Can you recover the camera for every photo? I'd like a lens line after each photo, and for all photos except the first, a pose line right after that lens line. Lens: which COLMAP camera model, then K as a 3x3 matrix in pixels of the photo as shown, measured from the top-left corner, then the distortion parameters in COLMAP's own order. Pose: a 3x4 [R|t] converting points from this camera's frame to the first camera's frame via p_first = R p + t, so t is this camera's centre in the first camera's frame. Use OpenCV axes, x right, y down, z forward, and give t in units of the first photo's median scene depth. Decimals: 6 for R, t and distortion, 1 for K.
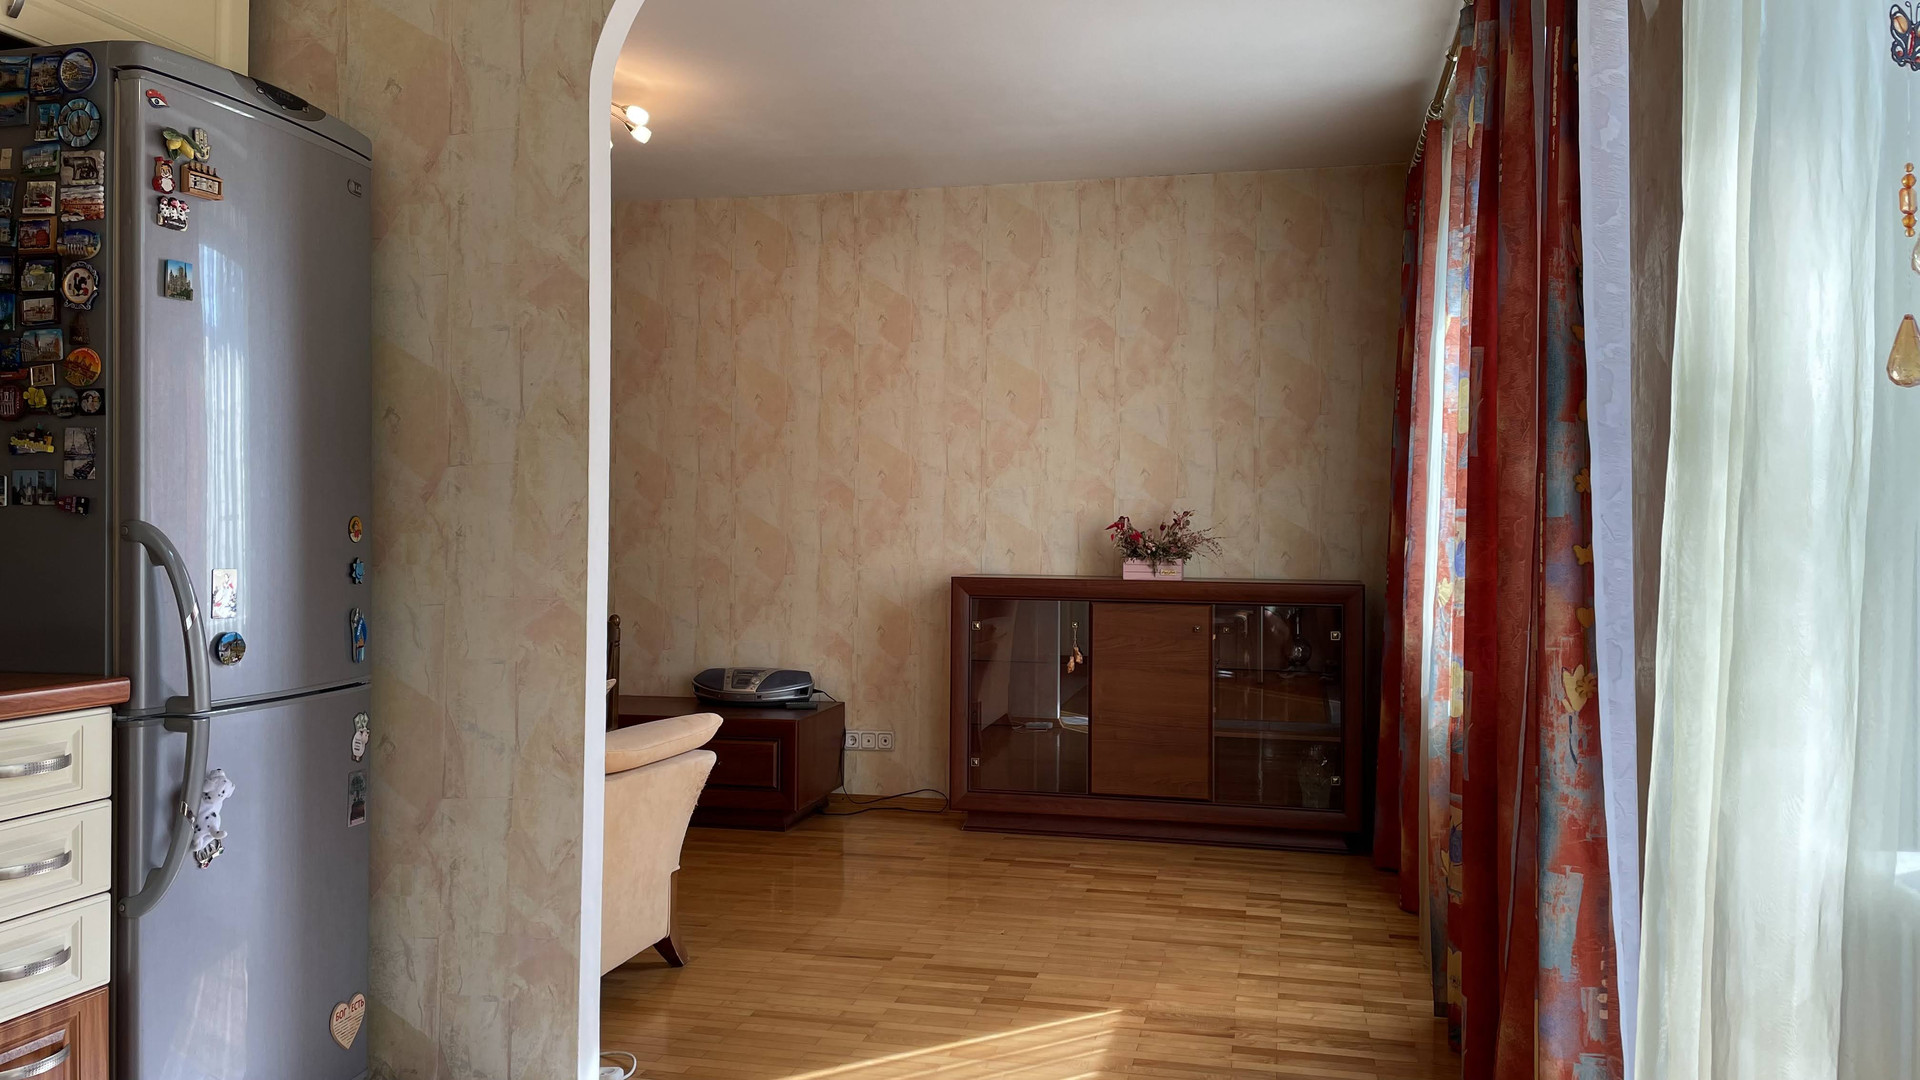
lens RADIAL K [[1432.0, 0, 973.4], [0, 1432.0, 538.9], [0, 0, 1]] dist [0.081684, -0.120022]
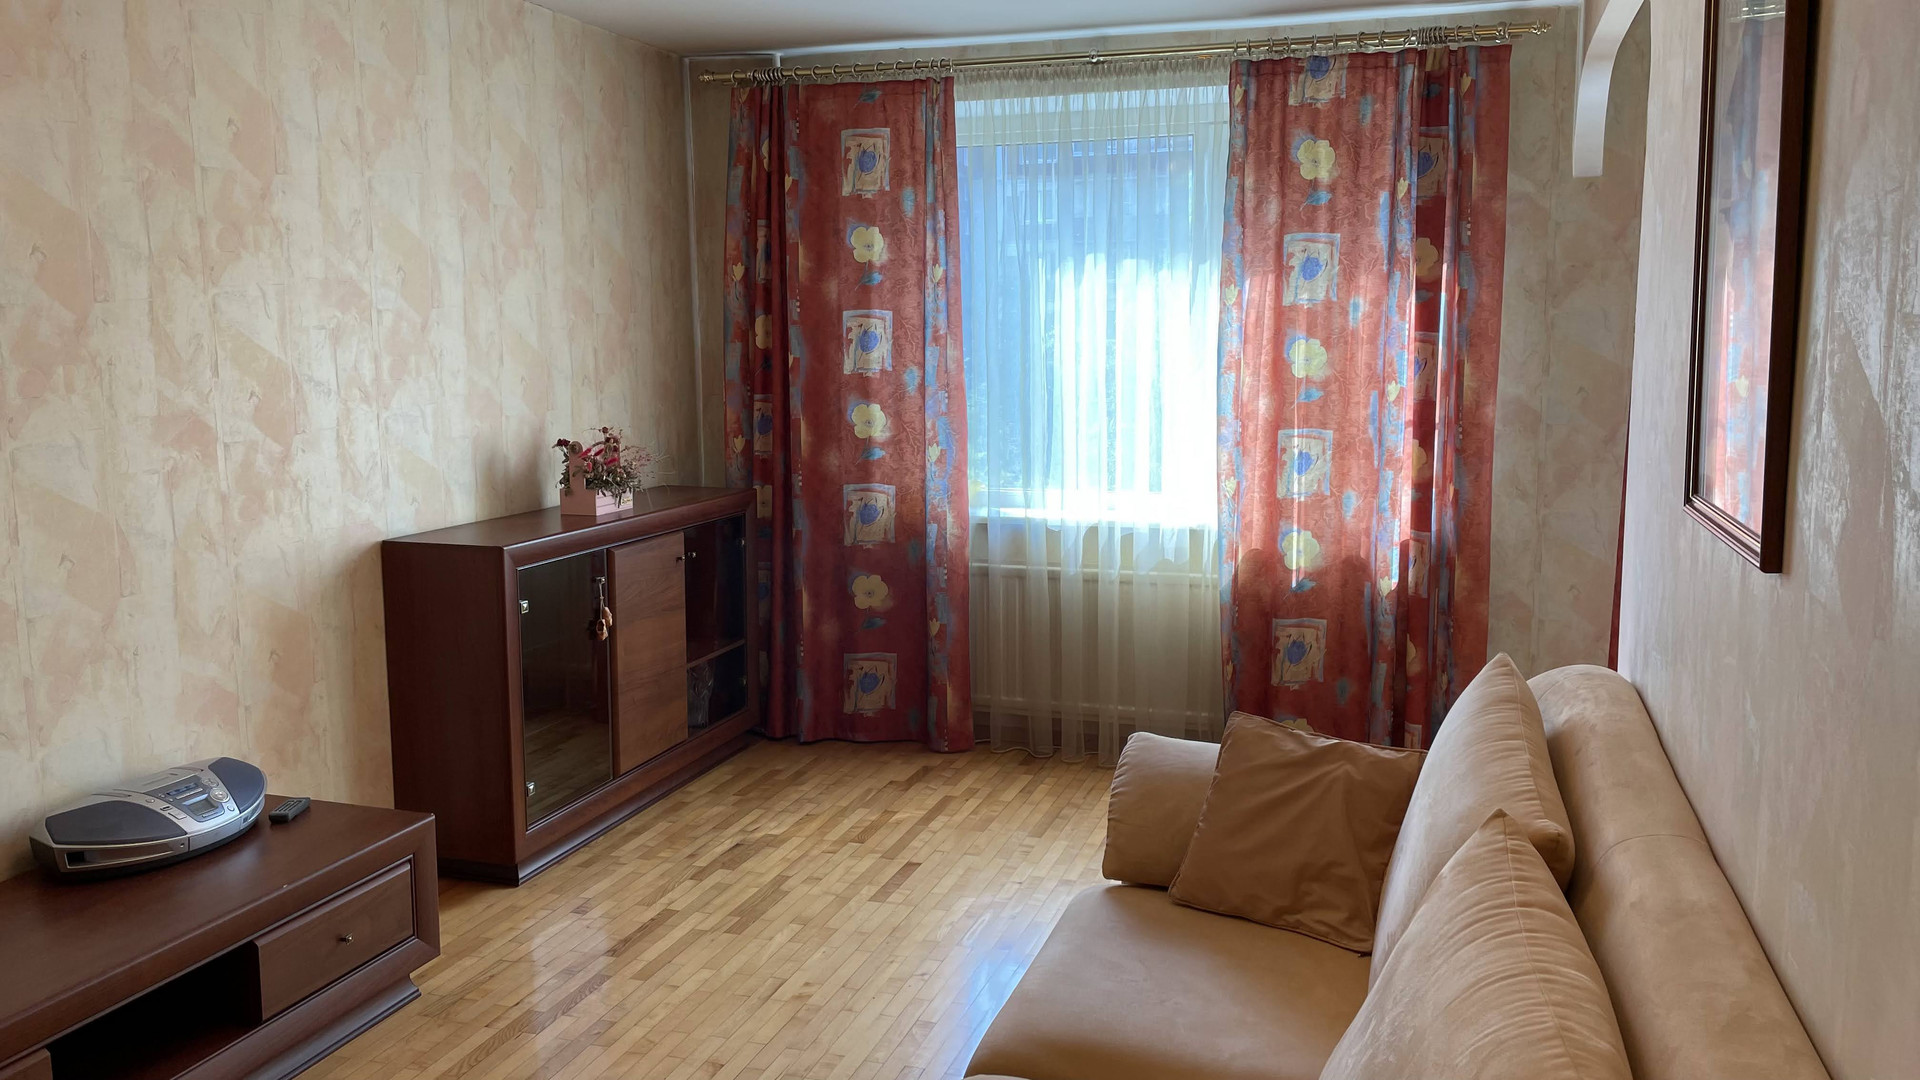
lens RADIAL K [[1439.8, 0, 962.7], [0, 1439.8, 525.7], [0, 0, 1]] dist [0.085498, -0.112634]
pose [[0.098664, -0.139943, 0.985232, -0.651123], [0.012919, 0.990159, 0.139349, -0.074607], [-0.995037, -0.001020, 0.099501, 0.668331]]
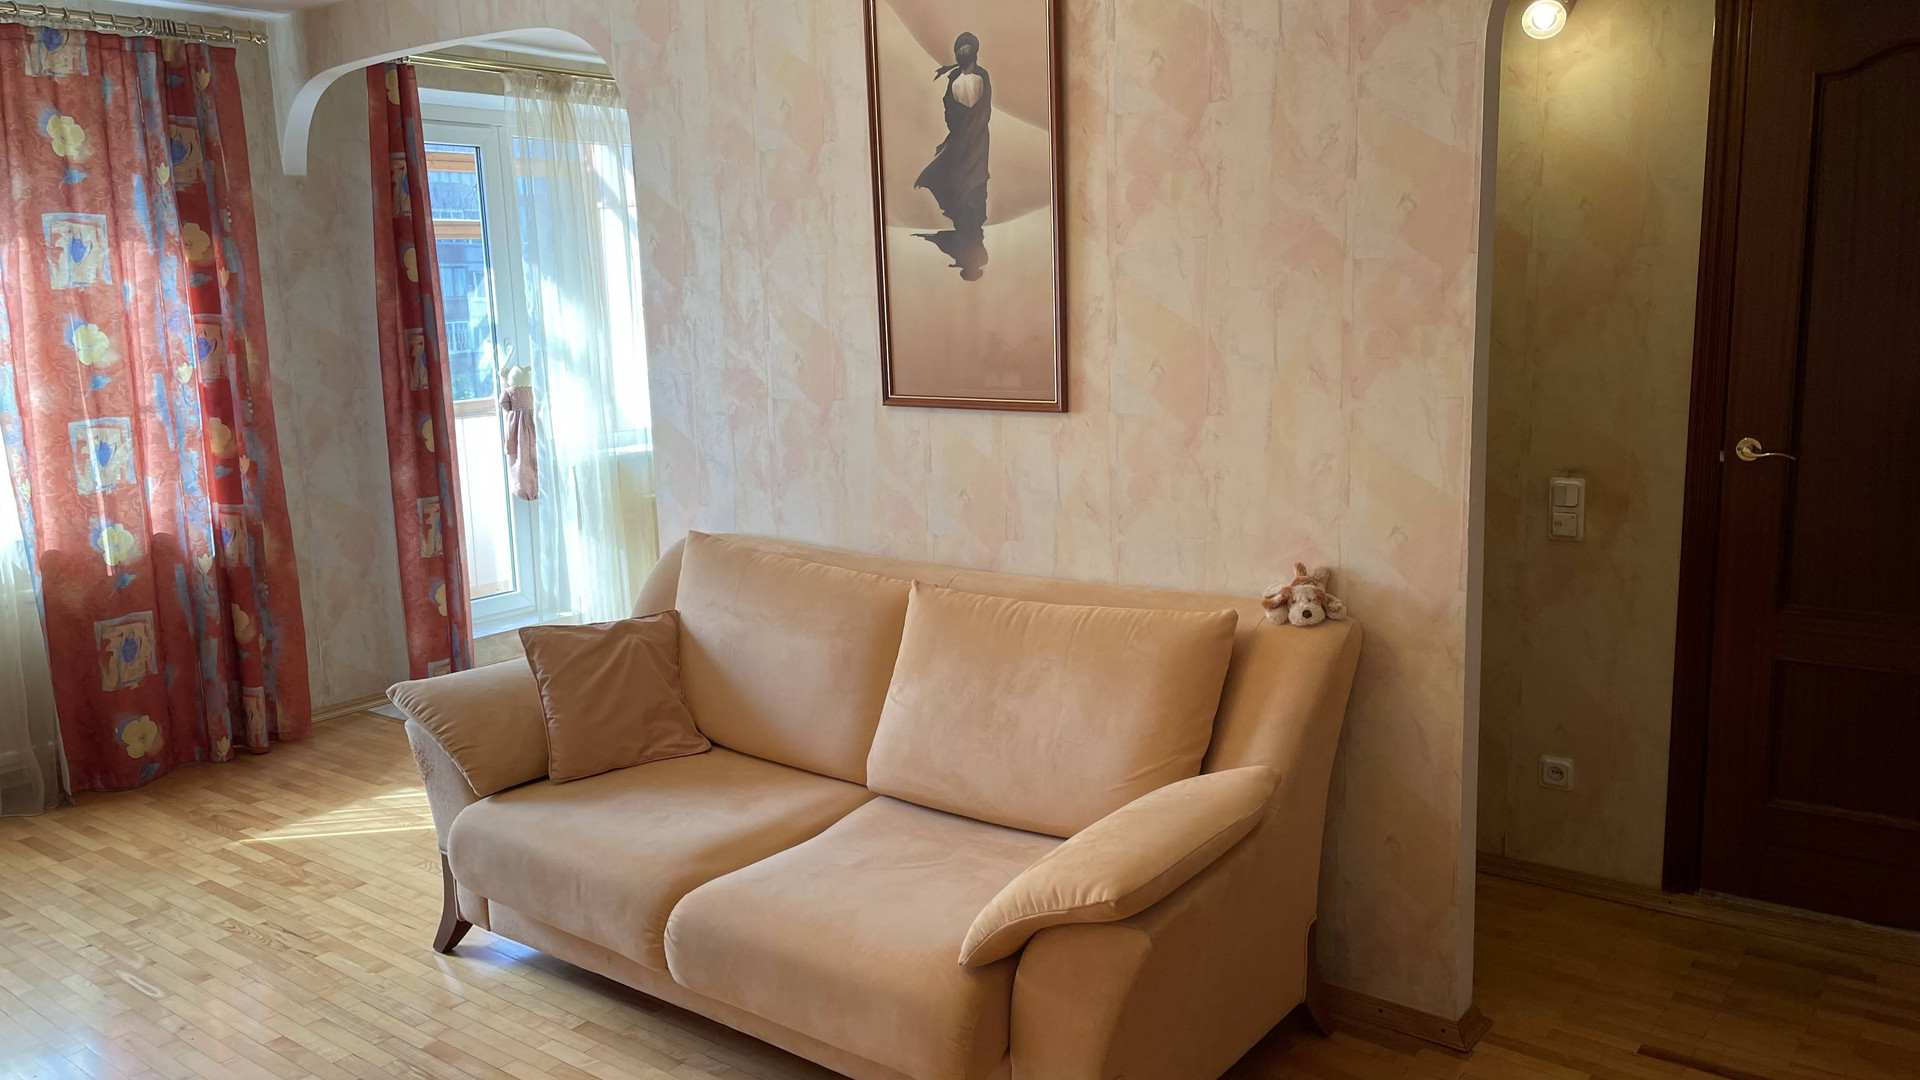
lens RADIAL K [[1439.8, 0, 962.7], [0, 1439.8, 525.7], [0, 0, 1]] dist [0.085498, -0.112634]
pose [[-0.905490, -0.053282, 0.421010, -0.573993], [0.022664, 0.984599, 0.173354, -0.081475], [-0.423763, 0.166512, -0.890336, 1.075854]]
